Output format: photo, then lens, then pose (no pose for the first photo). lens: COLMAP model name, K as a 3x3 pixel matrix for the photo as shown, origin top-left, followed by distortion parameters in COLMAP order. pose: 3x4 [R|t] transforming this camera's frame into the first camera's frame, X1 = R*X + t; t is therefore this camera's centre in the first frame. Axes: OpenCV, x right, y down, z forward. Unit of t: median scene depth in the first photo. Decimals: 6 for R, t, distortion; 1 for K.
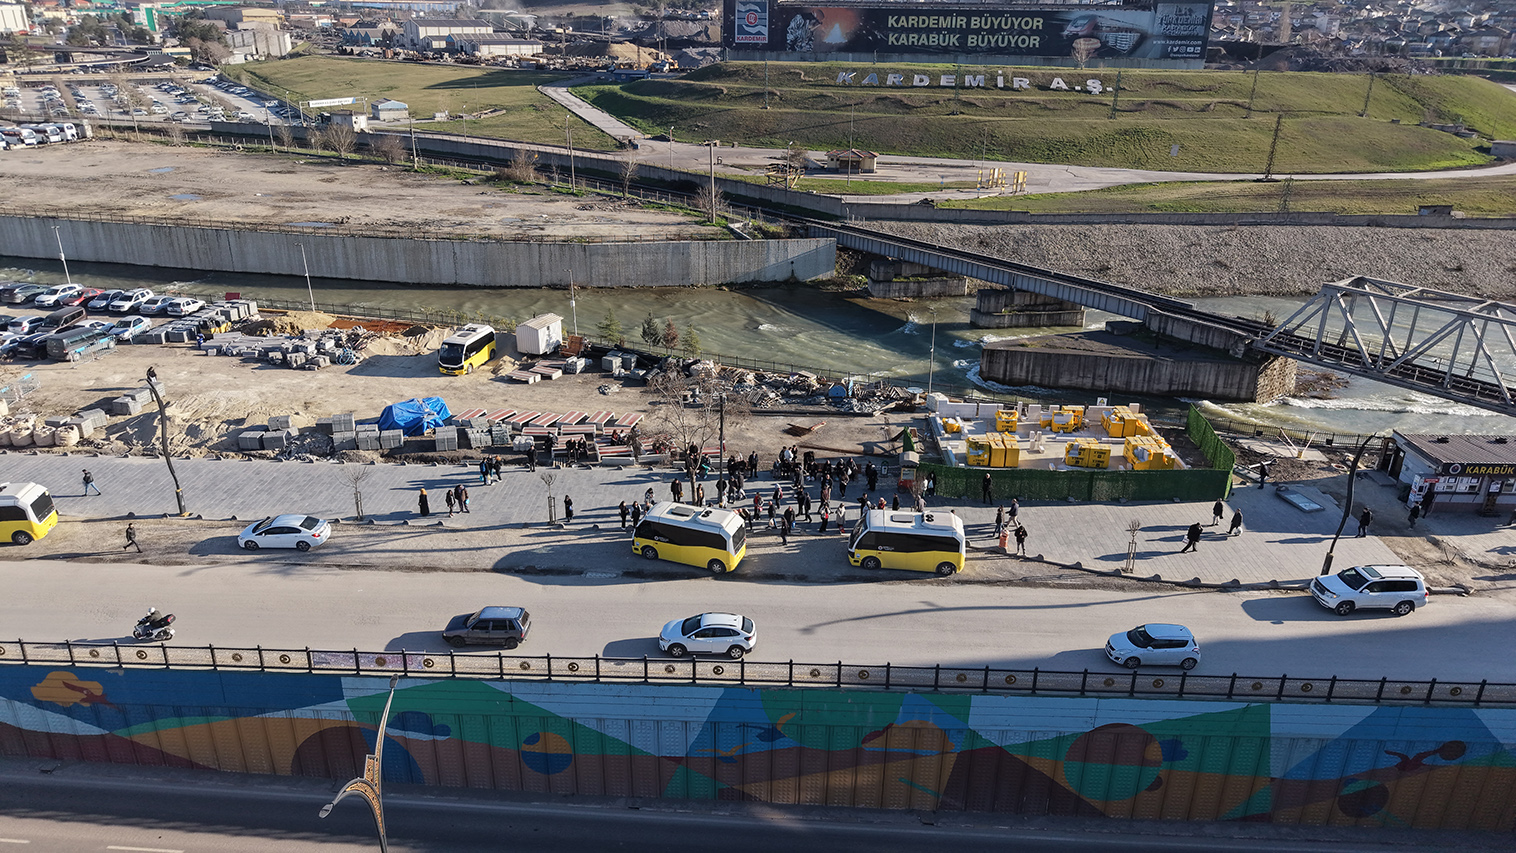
lens RADIAL K [[1011.0, 0, 755.6], [0, 1011.0, 428.3], [0, 0, 1]] dist [0.037954, -0.044668]
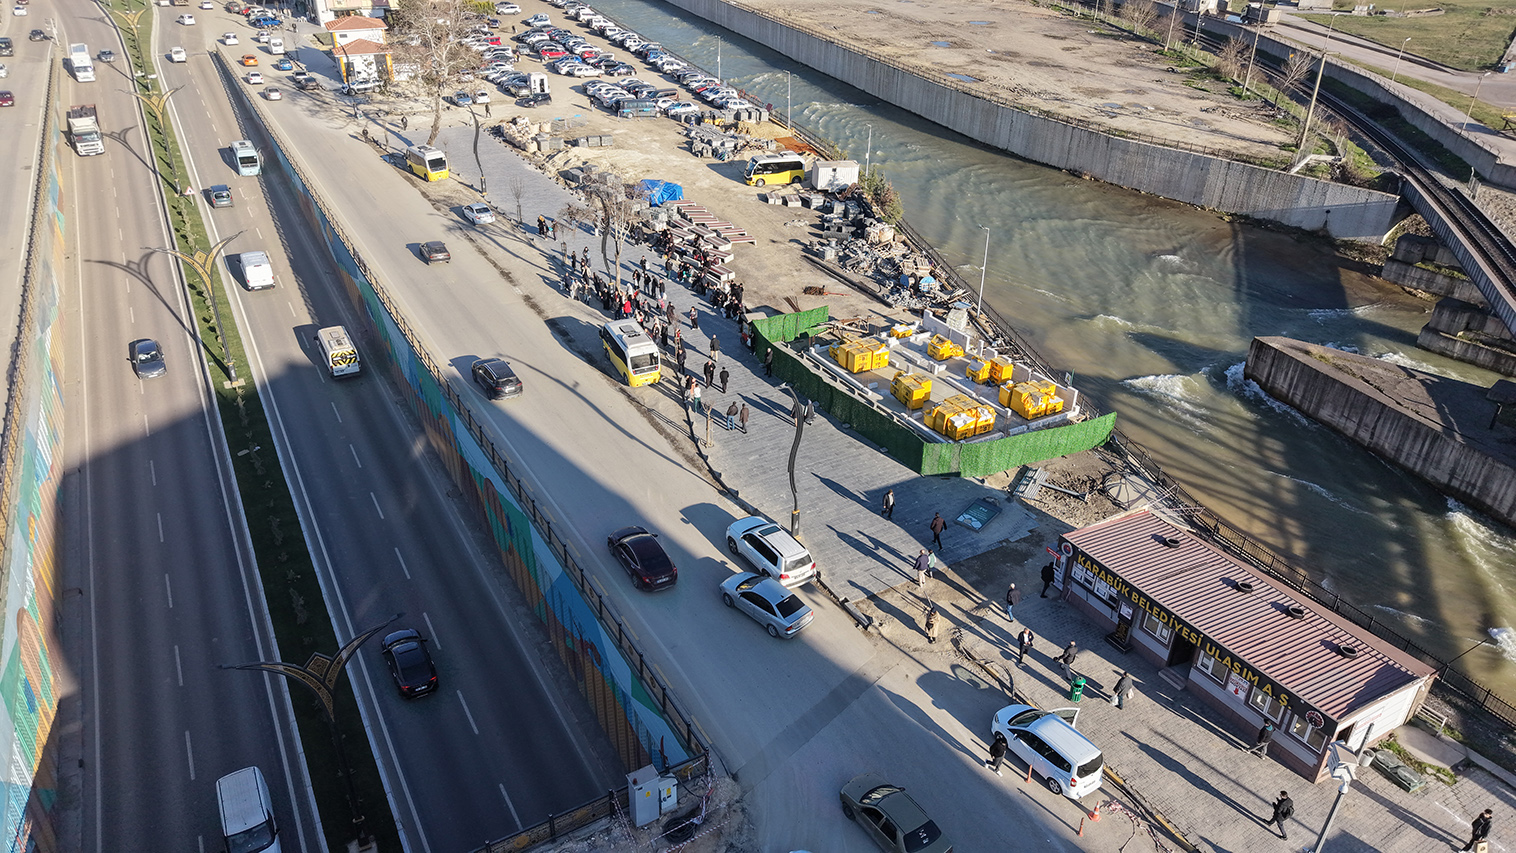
lens RADIAL K [[1011.0, 0, 755.6], [0, 1011.0, 428.3], [0, 0, 1]] dist [0.037954, -0.044668]
pose [[0.515093, 0.414096, -0.750469, 0.655859], [-0.332462, 0.903533, 0.270365, -0.100457], [0.790030, 0.110239, 0.603075, 0.213565]]
